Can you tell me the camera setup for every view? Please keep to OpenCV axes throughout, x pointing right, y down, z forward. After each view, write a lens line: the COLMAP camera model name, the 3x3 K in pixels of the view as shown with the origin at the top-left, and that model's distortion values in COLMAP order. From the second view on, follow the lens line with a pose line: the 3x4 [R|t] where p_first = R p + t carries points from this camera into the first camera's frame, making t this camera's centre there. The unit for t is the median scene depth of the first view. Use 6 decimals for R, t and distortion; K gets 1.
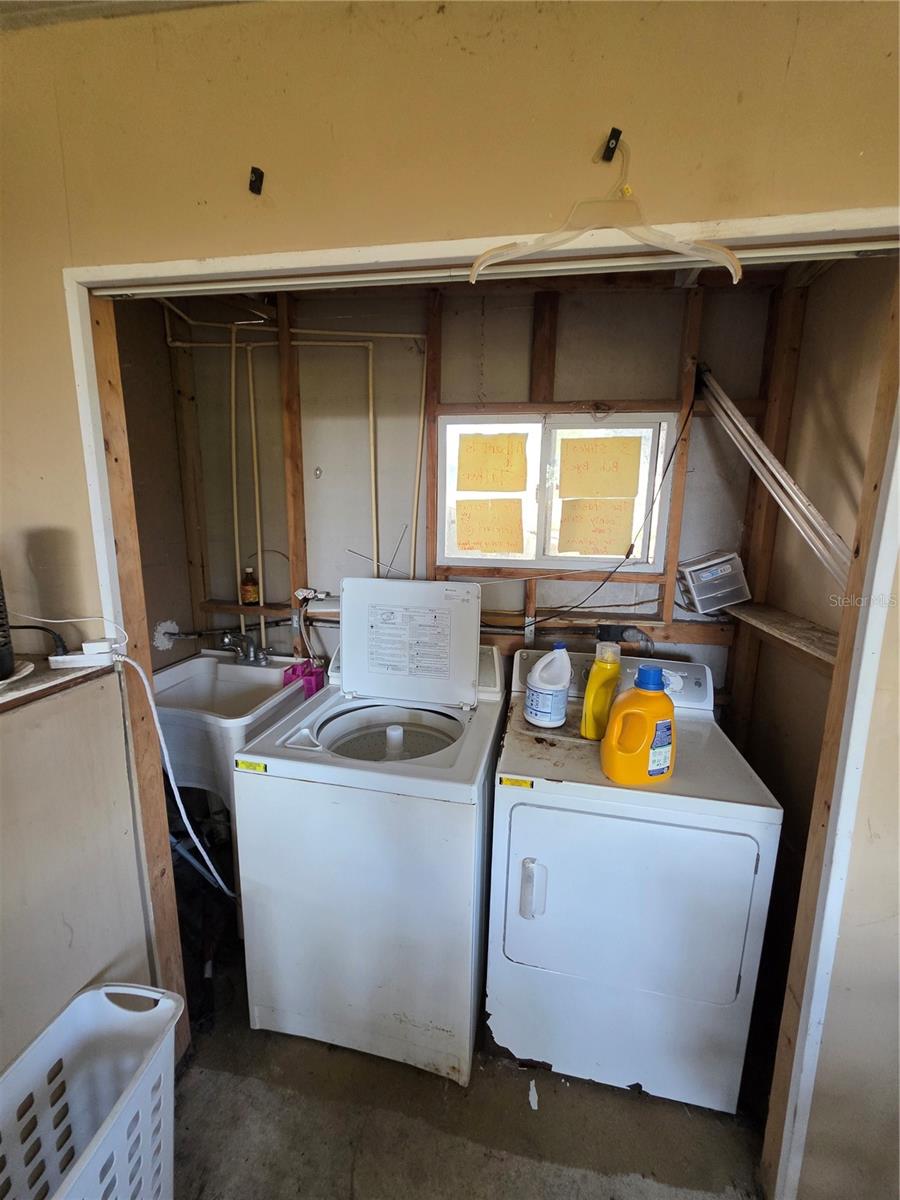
lens RADIAL K [[476.8, 0, 451.7], [0, 476.8, 597.3], [0, 0, 1]] dist [0.002306, 0.000075]
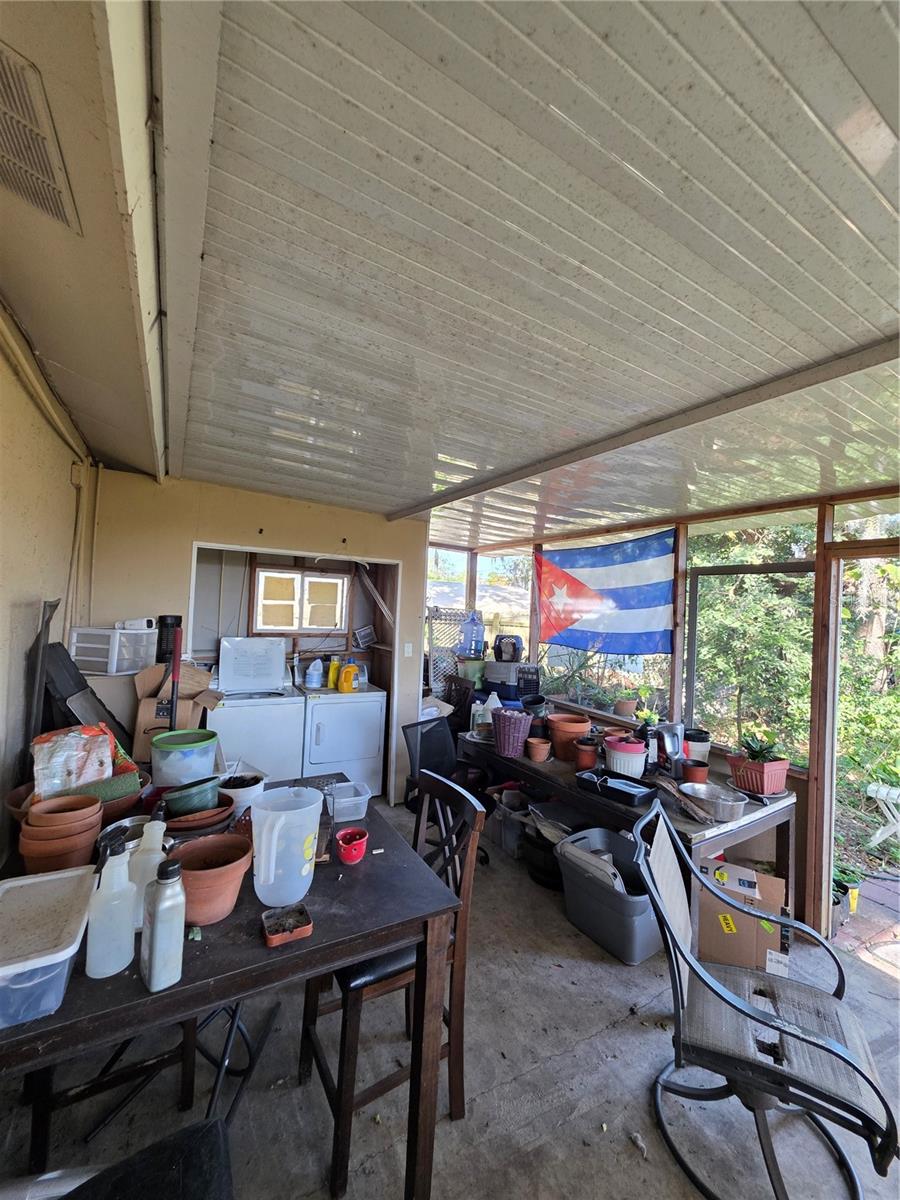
lens RADIAL K [[476.8, 0, 451.7], [0, 476.8, 597.3], [0, 0, 1]] dist [0.002306, 0.000075]
pose [[0.764625, 0.028810, 0.643832, -0.811564], [0.082326, 0.986450, -0.141913, 0.172351], [-0.639196, 0.161514, 0.751892, -1.365748]]
